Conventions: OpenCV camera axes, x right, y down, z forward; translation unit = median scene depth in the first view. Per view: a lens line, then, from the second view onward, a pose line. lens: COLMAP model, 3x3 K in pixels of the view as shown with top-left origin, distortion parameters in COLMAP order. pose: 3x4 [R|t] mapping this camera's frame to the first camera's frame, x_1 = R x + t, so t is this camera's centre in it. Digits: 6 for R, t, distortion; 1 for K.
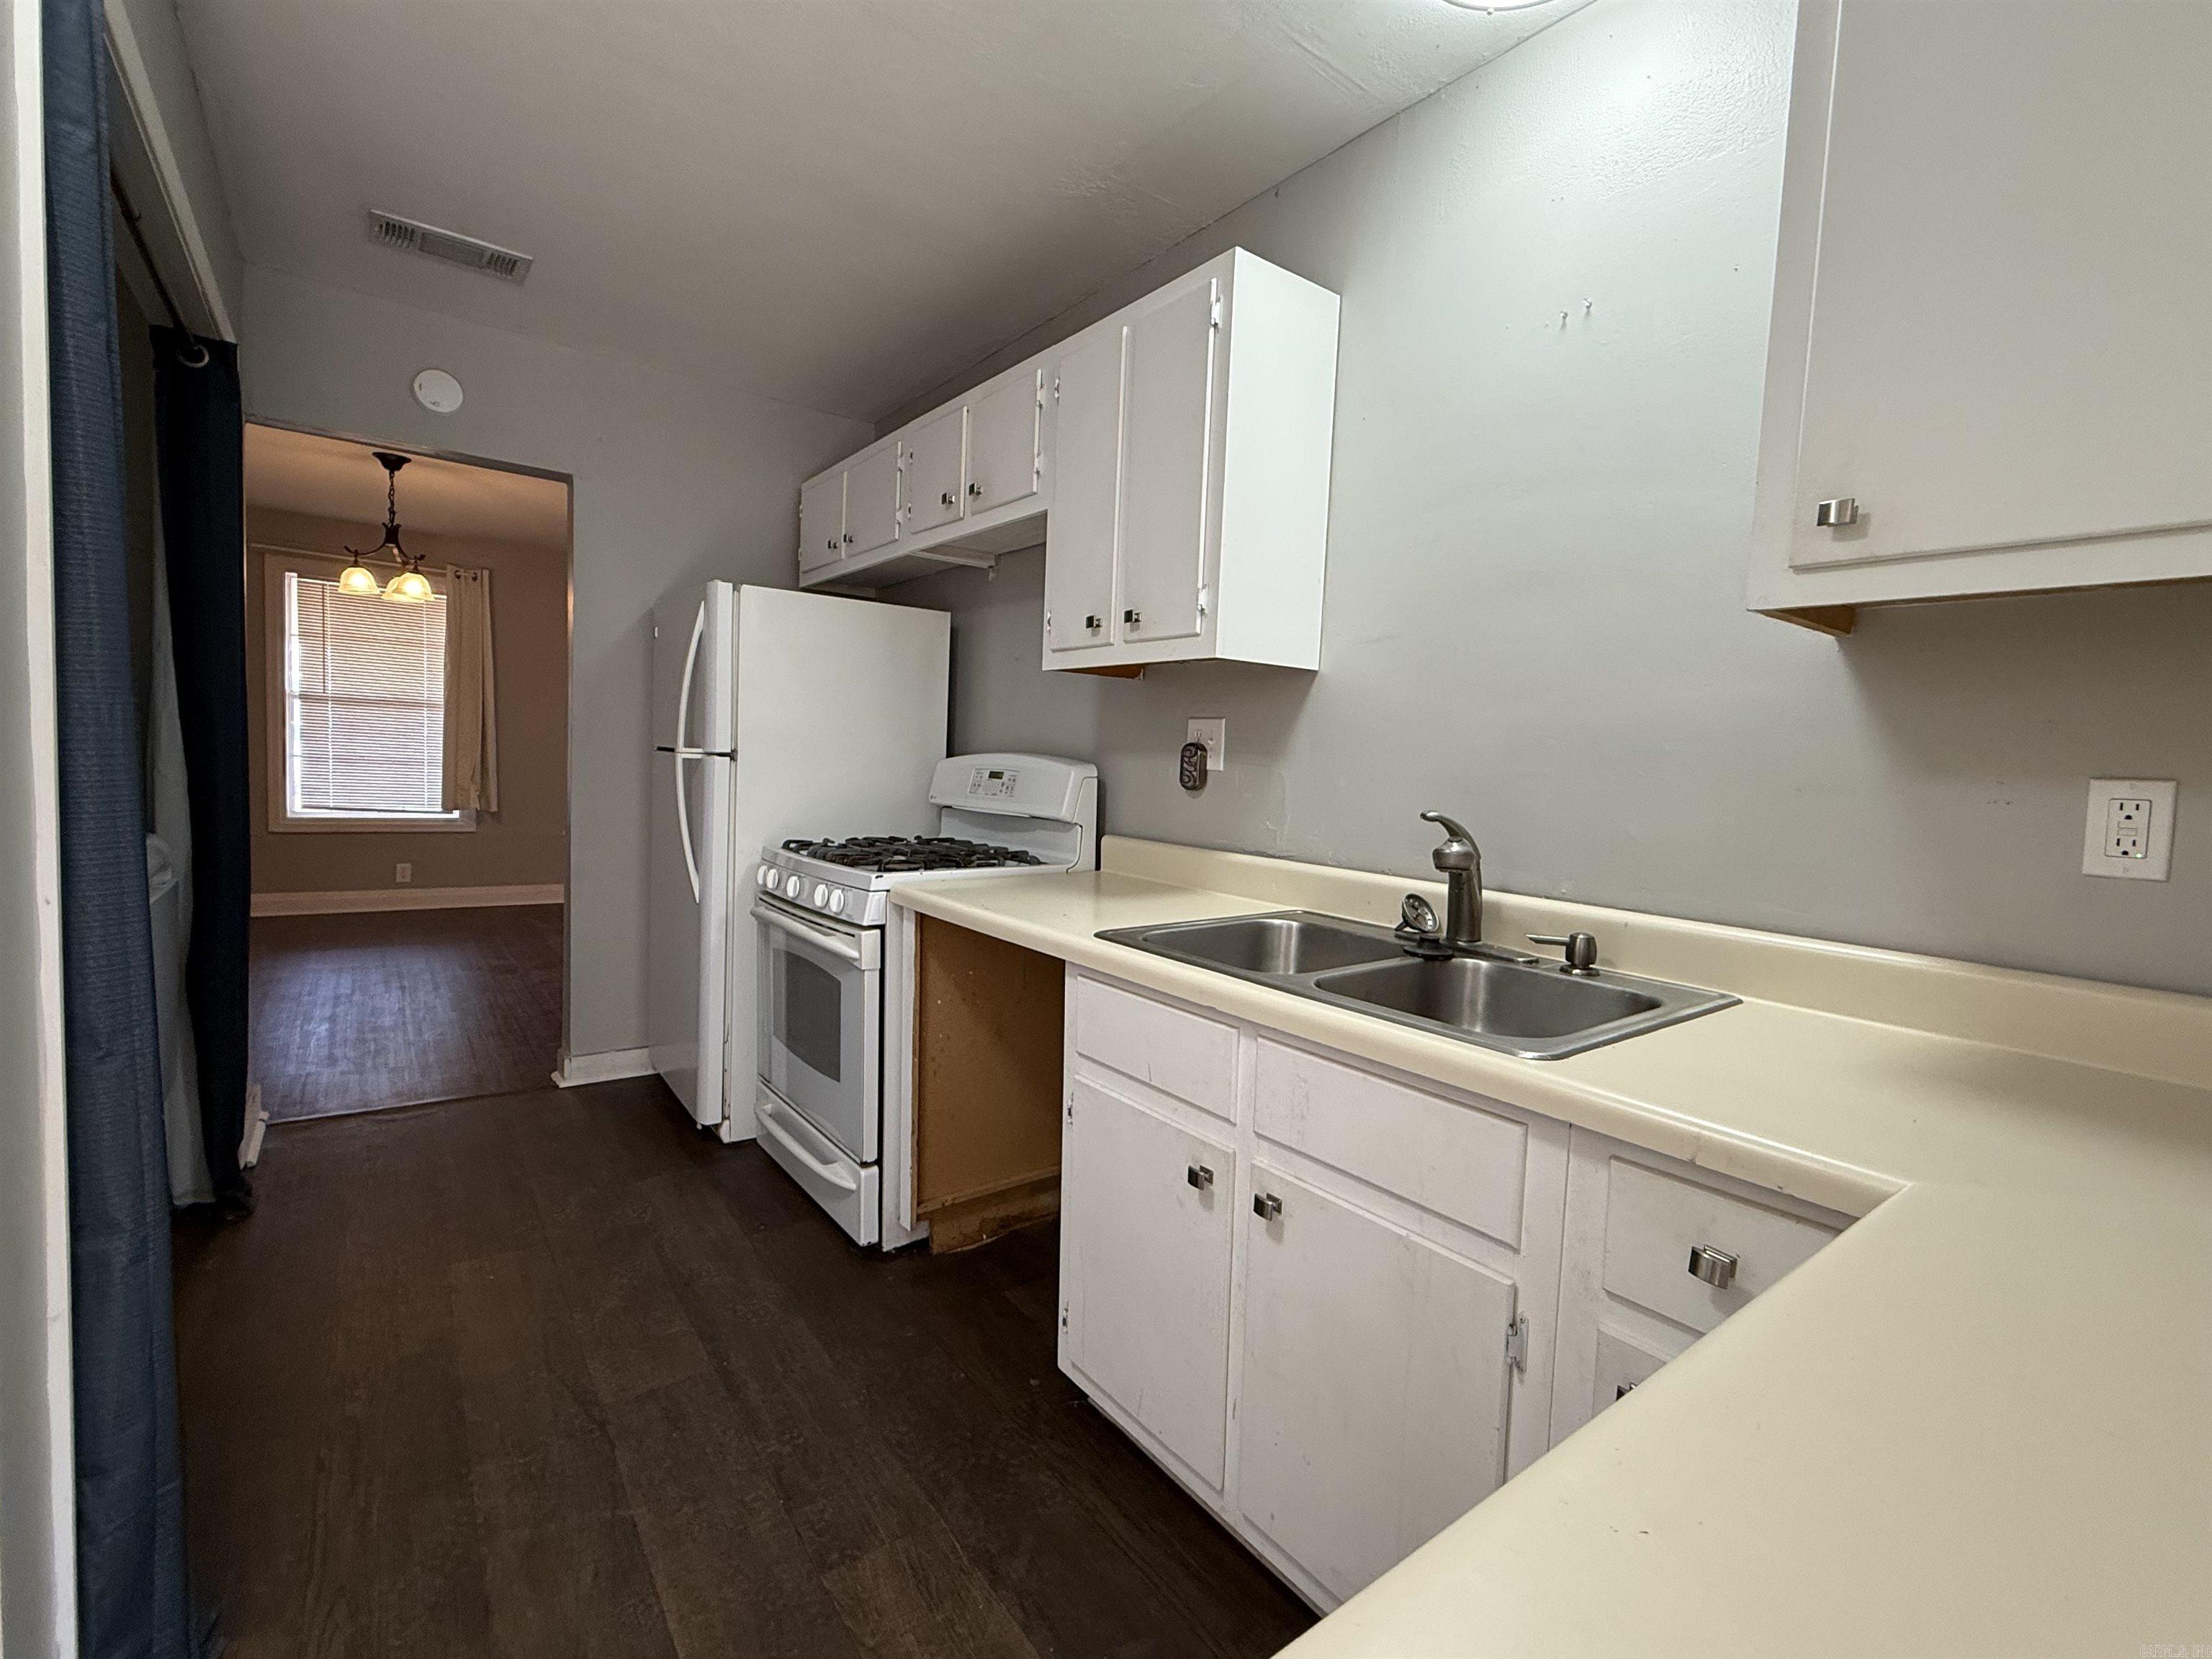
lens RADIAL K [[980.4, 0, 1104.4], [0, 980.4, 824.9], [0, 0, 1]] dist [0.001936, -0.002252]
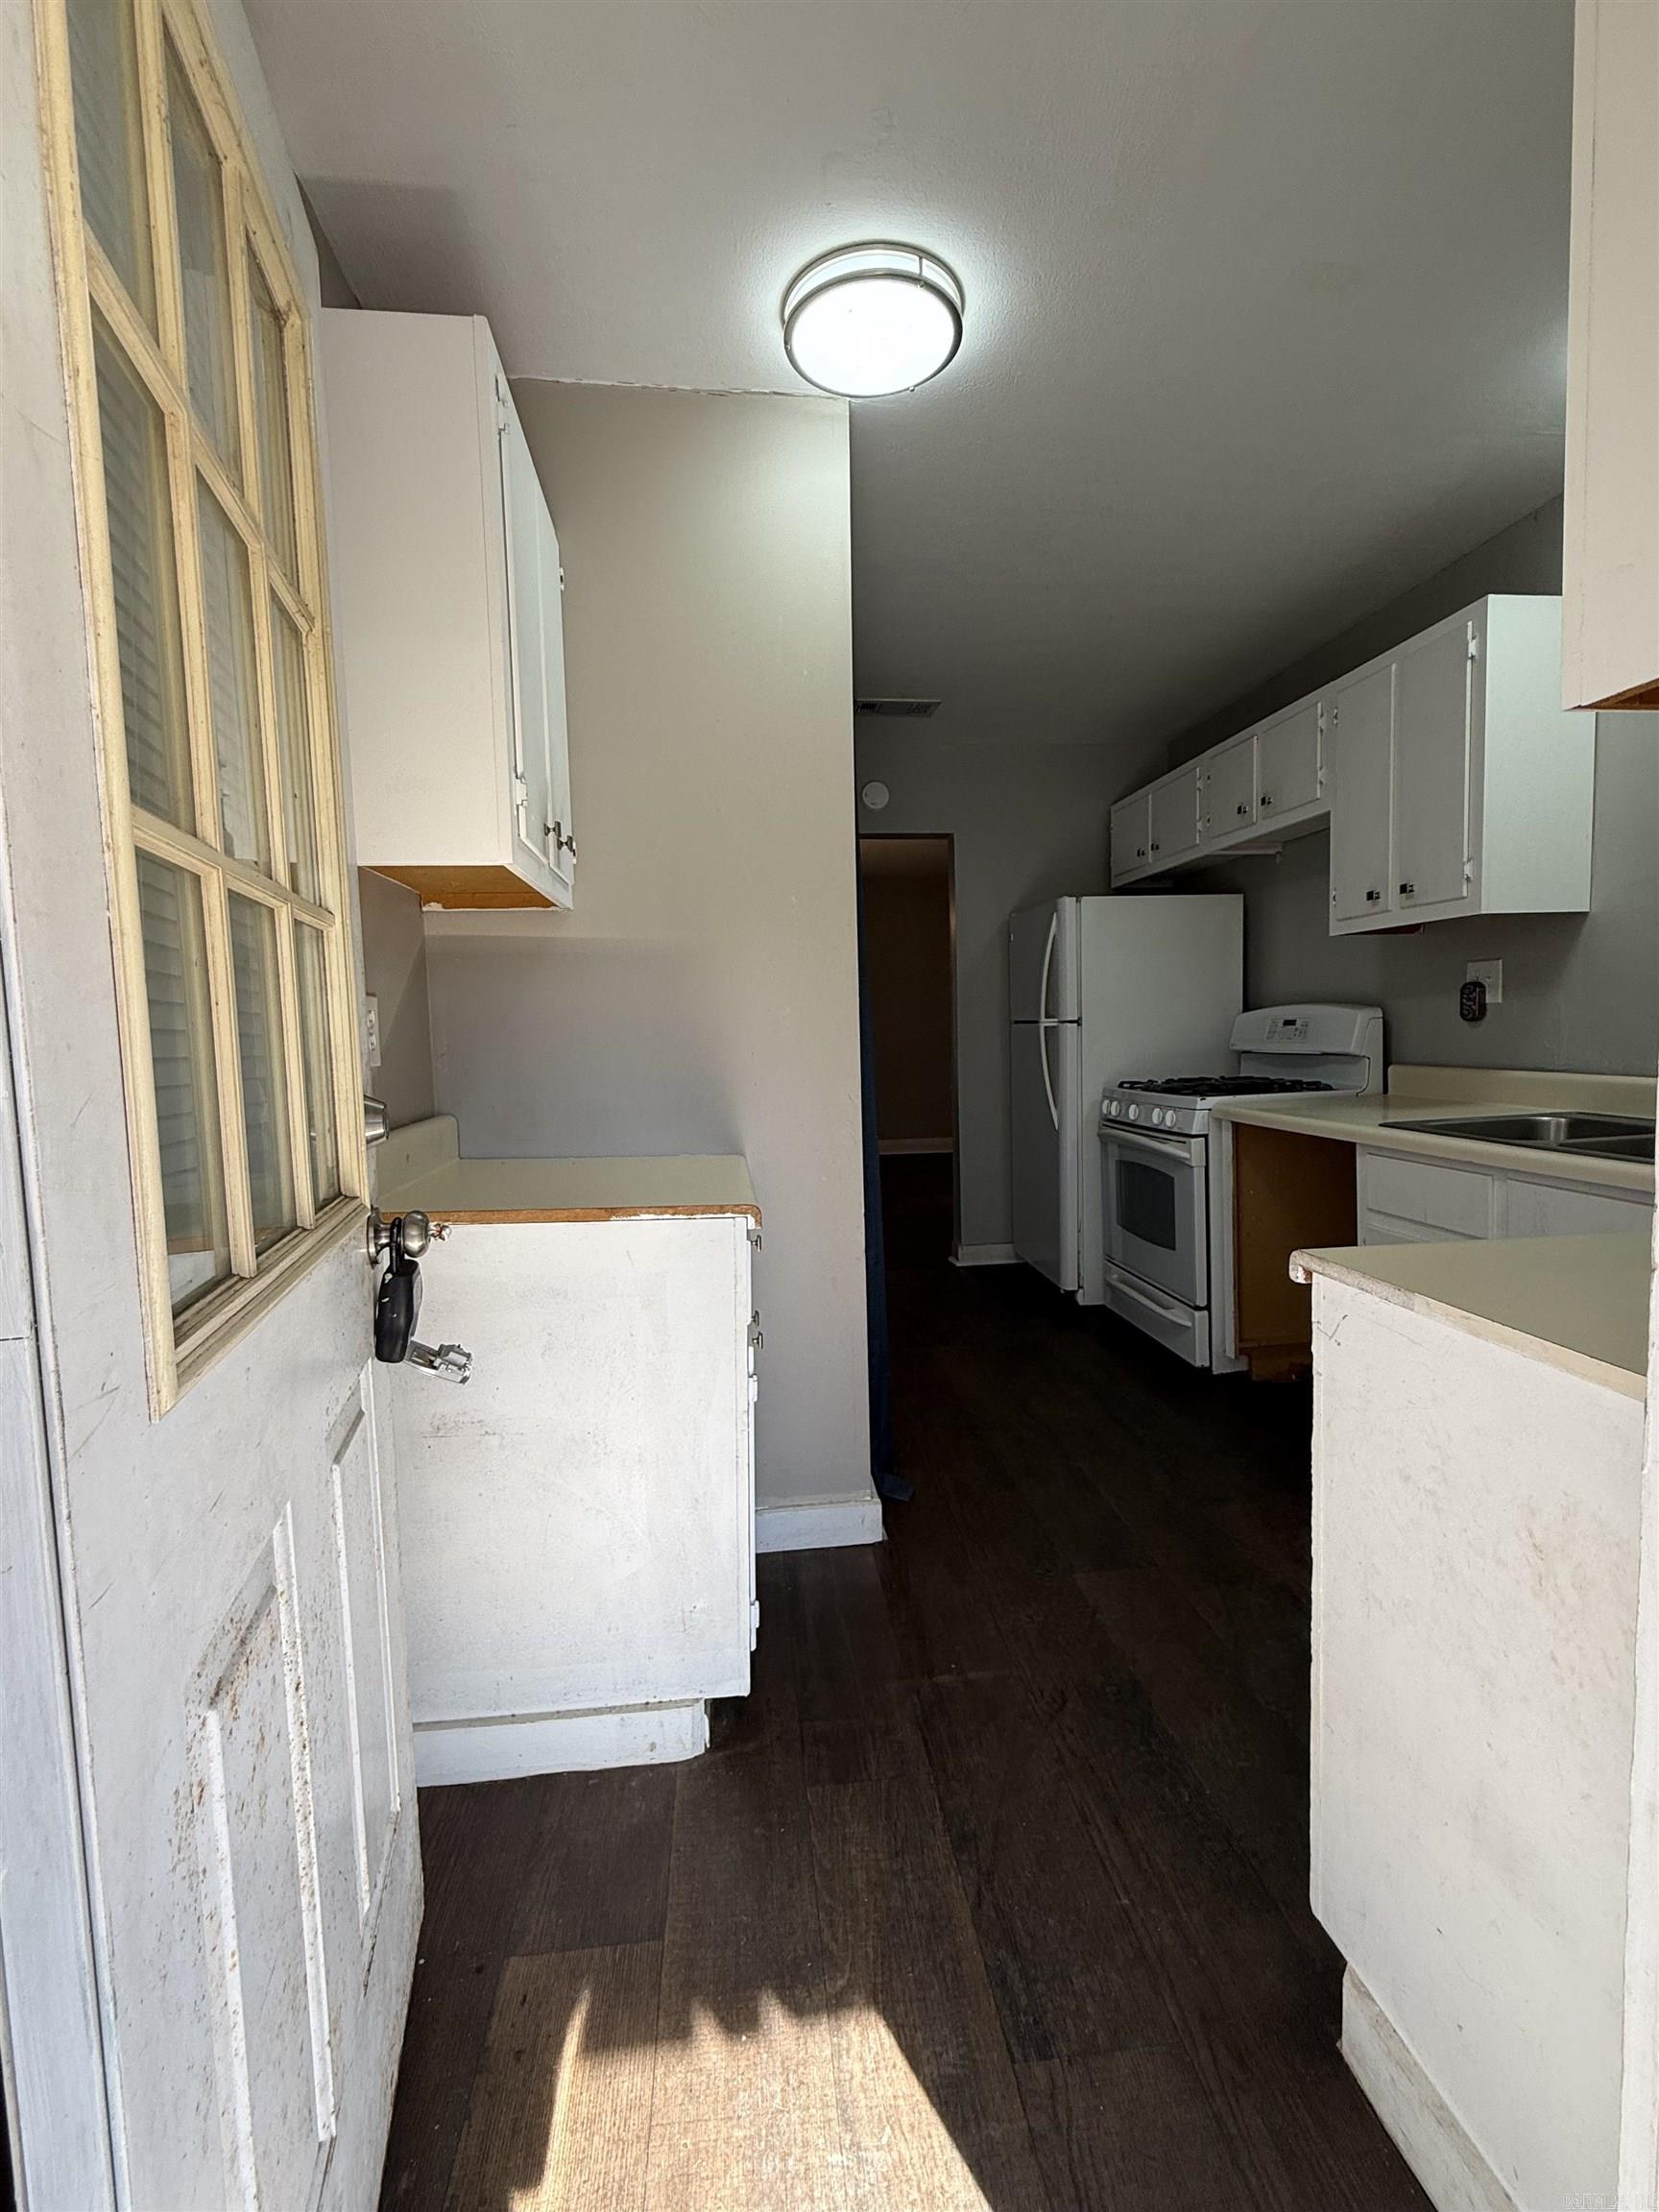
lens RADIAL K [[980.4, 0, 832.3], [0, 980.4, 1106.5], [0, 0, 1]] dist [0.001936, -0.002252]
pose [[0.861107, -0.027417, -0.507685, 0.022206], [0.032692, 0.999464, 0.001475, 0.042306], [0.507372, -0.017868, 0.861542, -0.445058]]
